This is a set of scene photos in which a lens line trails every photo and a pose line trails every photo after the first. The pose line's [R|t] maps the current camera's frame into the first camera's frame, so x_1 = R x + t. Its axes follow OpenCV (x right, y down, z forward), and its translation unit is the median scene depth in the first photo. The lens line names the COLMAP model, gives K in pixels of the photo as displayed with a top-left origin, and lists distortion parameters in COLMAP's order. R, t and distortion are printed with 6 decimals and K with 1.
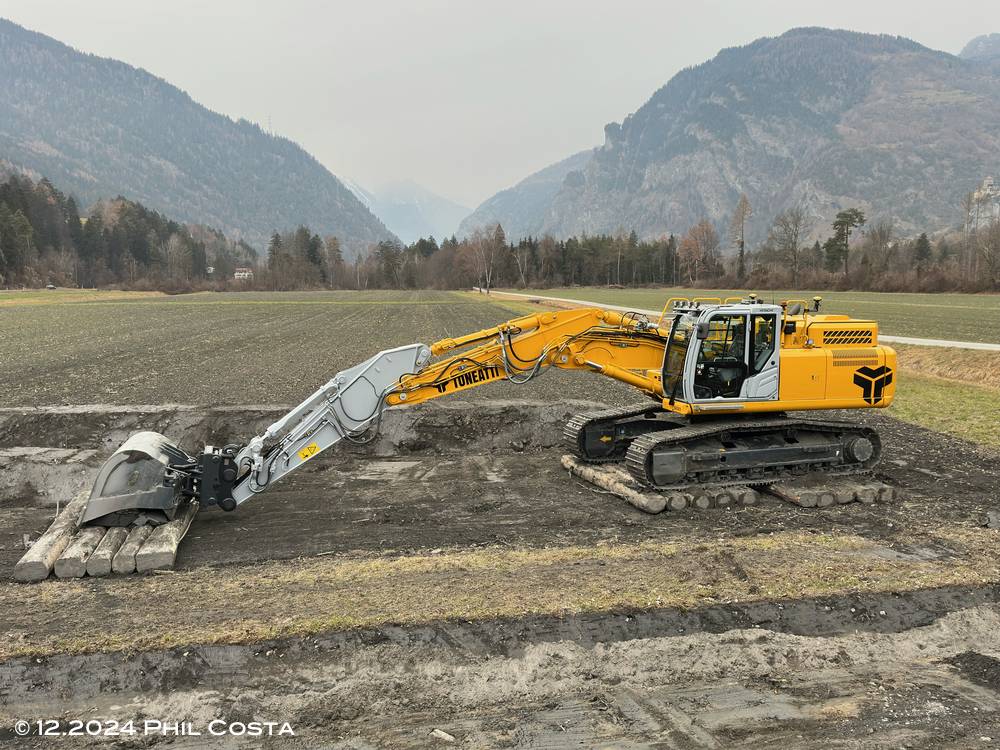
lens RADIAL K [[698.1, 0, 499.9], [0, 698.1, 397.6], [0, 0, 1]] dist [0.100575, -0.146252]
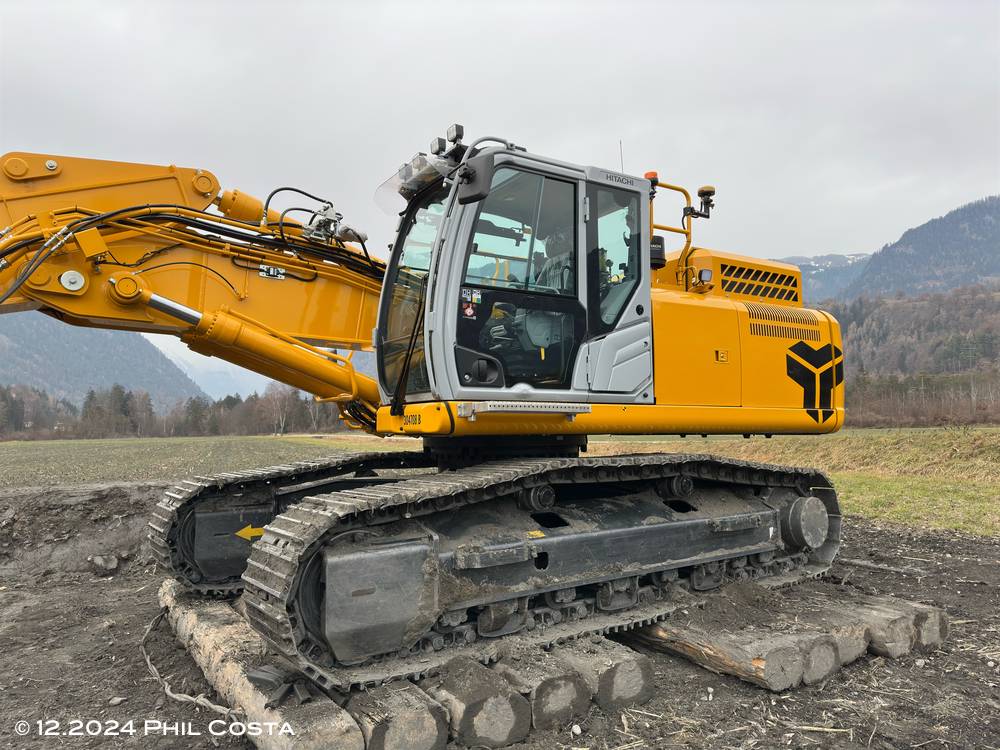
lens RADIAL K [[698.1, 0, 499.9], [0, 698.1, 397.6], [0, 0, 1]] dist [0.100575, -0.146252]
pose [[0.943010, 0.017240, 0.332319, 0.179160], [0.035299, 0.987840, -0.151413, 0.058745], [-0.330888, 0.154514, 0.930934, 0.663067]]
